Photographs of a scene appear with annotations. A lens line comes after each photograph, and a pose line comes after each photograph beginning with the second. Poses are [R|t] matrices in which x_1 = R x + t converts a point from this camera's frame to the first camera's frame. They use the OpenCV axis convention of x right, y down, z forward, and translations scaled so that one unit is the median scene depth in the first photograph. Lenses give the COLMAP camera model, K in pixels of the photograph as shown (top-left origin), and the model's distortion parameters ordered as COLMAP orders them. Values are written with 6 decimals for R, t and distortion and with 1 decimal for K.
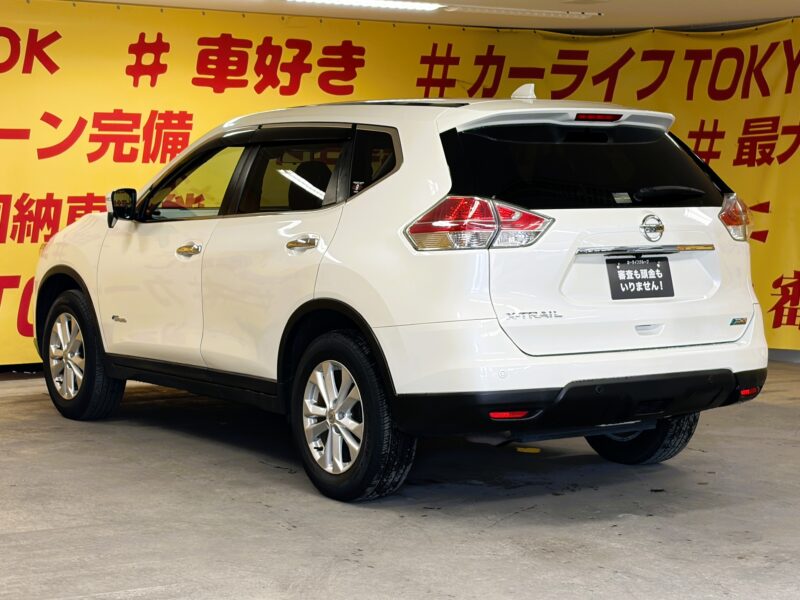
lens RADIAL K [[1654.7, 0, 357.3], [0, 1654.7, 299.8], [0, 0, 1]] dist [0.228415, -0.857000]
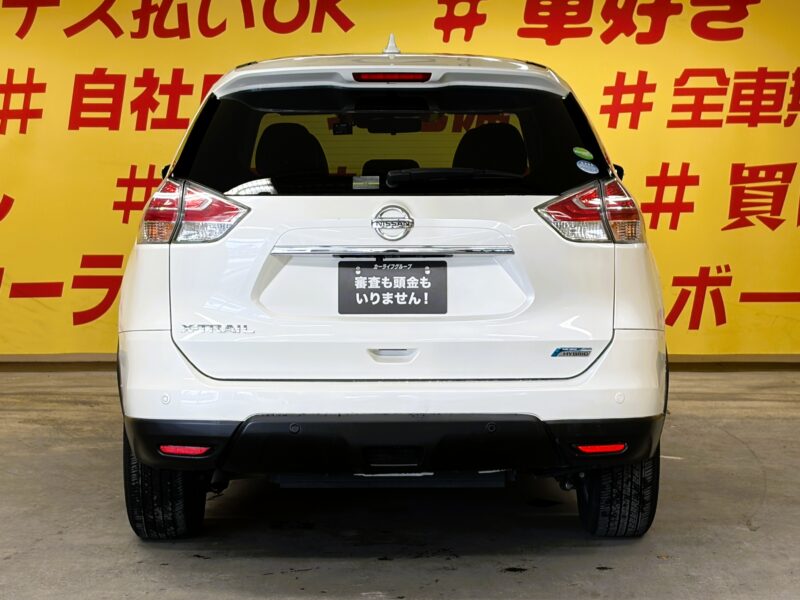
lens RADIAL K [[1899.3, 0, 367.1], [0, 1899.3, 300.4], [0, 0, 1]] dist [0.197934, -0.437948]
pose [[0.835892, 0.042698, -0.547231, 0.388948], [-0.036108, 0.999088, 0.022801, -0.016263], [0.547705, 0.000700, 0.836671, 0.160003]]
